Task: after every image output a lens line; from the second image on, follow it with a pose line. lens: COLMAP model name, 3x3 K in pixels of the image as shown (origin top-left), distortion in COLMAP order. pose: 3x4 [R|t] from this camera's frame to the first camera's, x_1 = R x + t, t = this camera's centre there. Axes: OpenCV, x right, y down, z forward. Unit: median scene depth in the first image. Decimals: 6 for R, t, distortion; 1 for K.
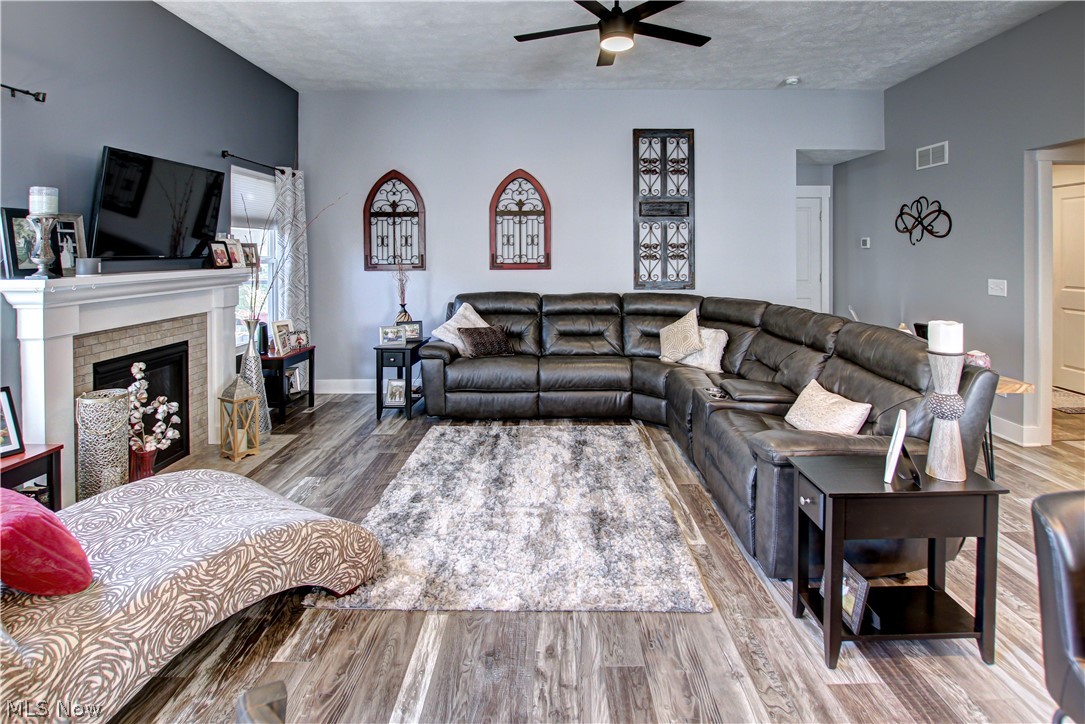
lens RADIAL K [[548.3, 0, 550.6], [0, 548.3, 261.7], [0, 0, 1]] dist [-0.021447, 0.000092]
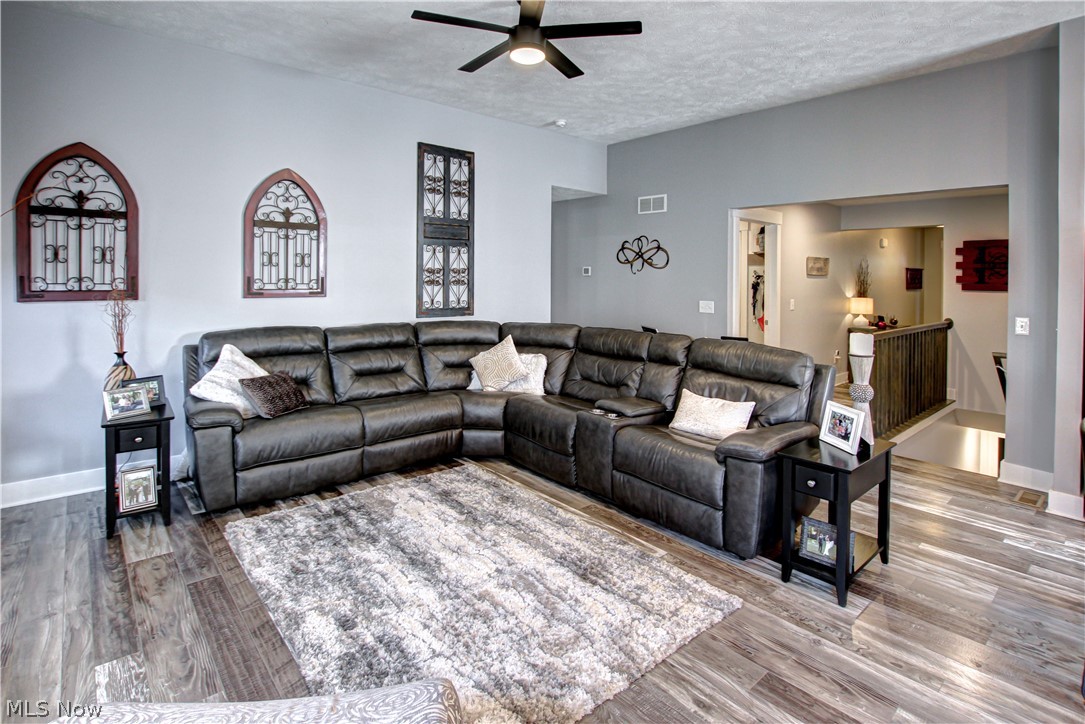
lens RADIAL K [[552.7, 0, 539.4], [0, 552.7, 287.9], [0, 0, 1]] dist [-0.019834, 0.000387]
pose [[0.754076, -0.000477, 0.656787, -0.323665], [-0.003381, 0.999984, 0.004608, -0.004068], [-0.656779, -0.005696, 0.754062, 0.184817]]
